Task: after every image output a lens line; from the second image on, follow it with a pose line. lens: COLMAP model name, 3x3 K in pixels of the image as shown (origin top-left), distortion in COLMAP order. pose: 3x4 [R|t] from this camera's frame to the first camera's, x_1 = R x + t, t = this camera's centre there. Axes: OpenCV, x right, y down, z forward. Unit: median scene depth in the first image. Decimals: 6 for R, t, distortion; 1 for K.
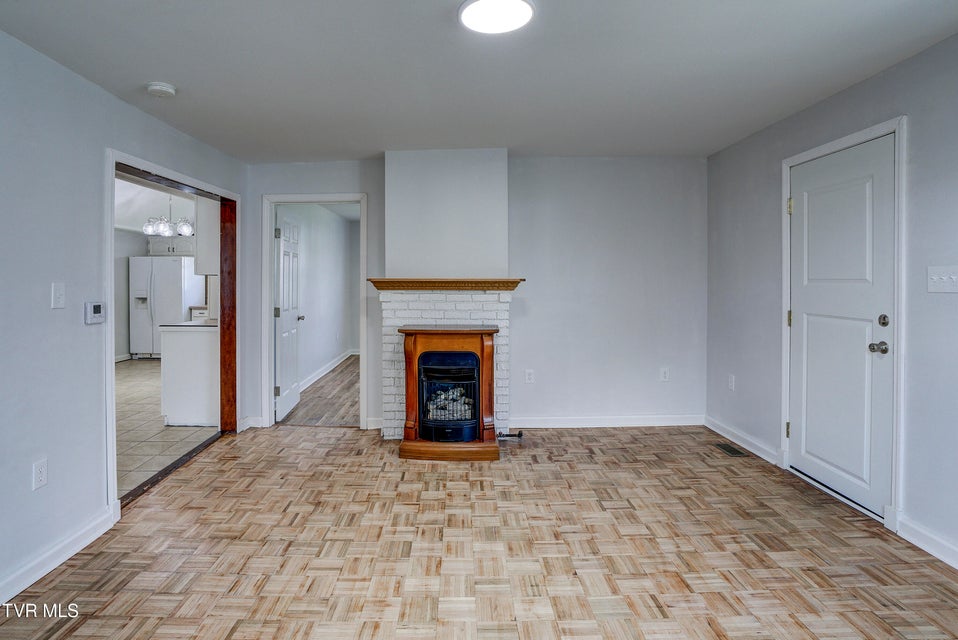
lens RADIAL K [[508.1, 0, 444.4], [0, 508.1, 285.3], [0, 0, 1]] dist [-0.022144, 0.010574]
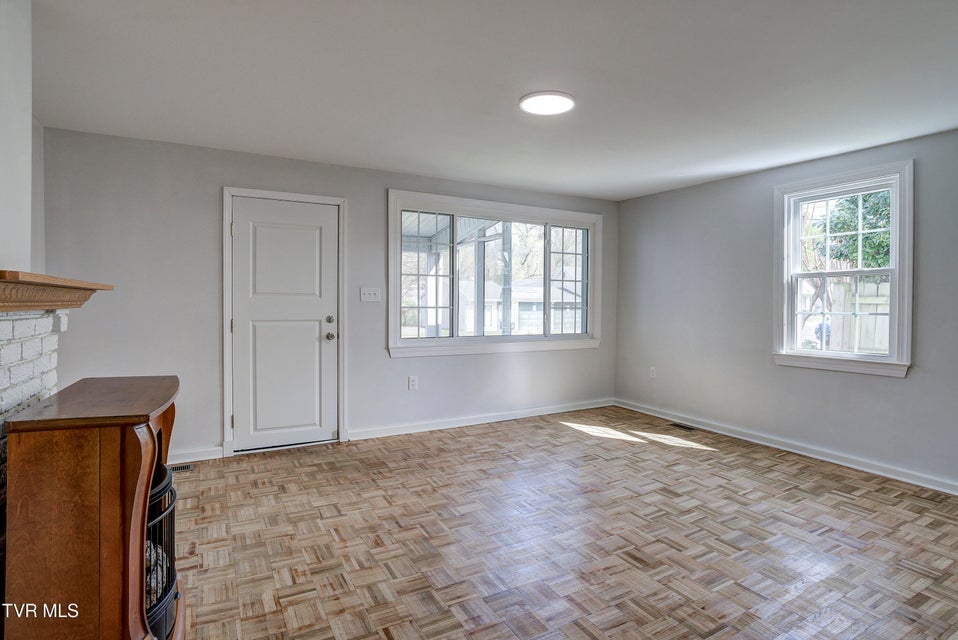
lens RADIAL K [[508.1, 0, 471.7], [0, 508.1, 310.4], [0, 0, 1]] dist [-0.022144, 0.010574]
pose [[-0.502964, -0.018063, 0.864118, -0.696086], [-0.003326, 0.999815, 0.018963, 0.007336], [-0.864301, 0.006664, -0.502931, 1.285819]]
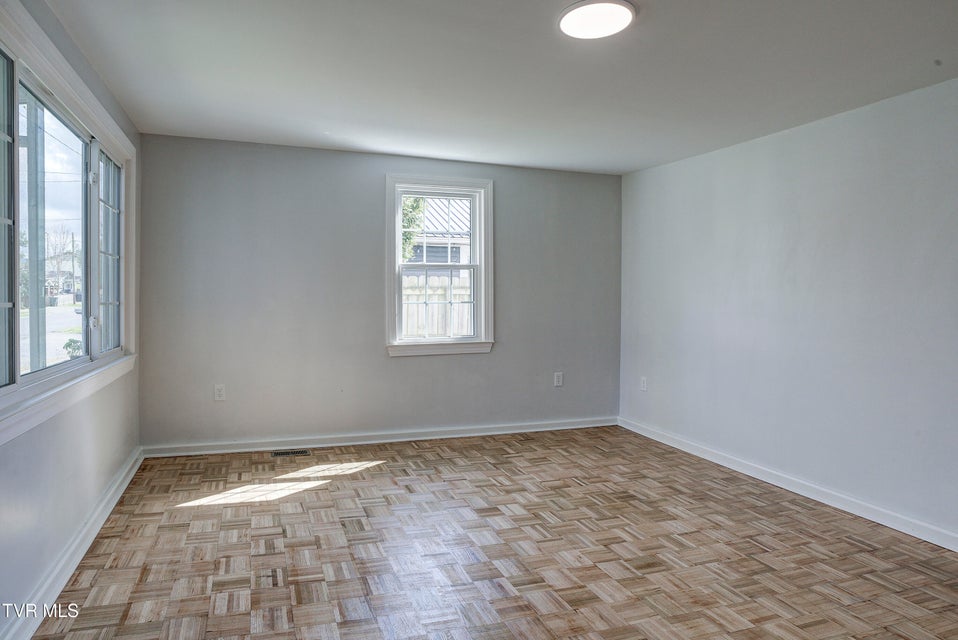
lens RADIAL K [[566.7, 0, 459.2], [0, 566.7, 296.0], [0, 0, 1]] dist [-0.030767, 0.016507]
pose [[-0.936274, -0.003111, -0.351256, 0.521834], [-0.005311, 0.999972, 0.005300, 0.009014], [0.351230, 0.006828, -0.936264, 1.350958]]
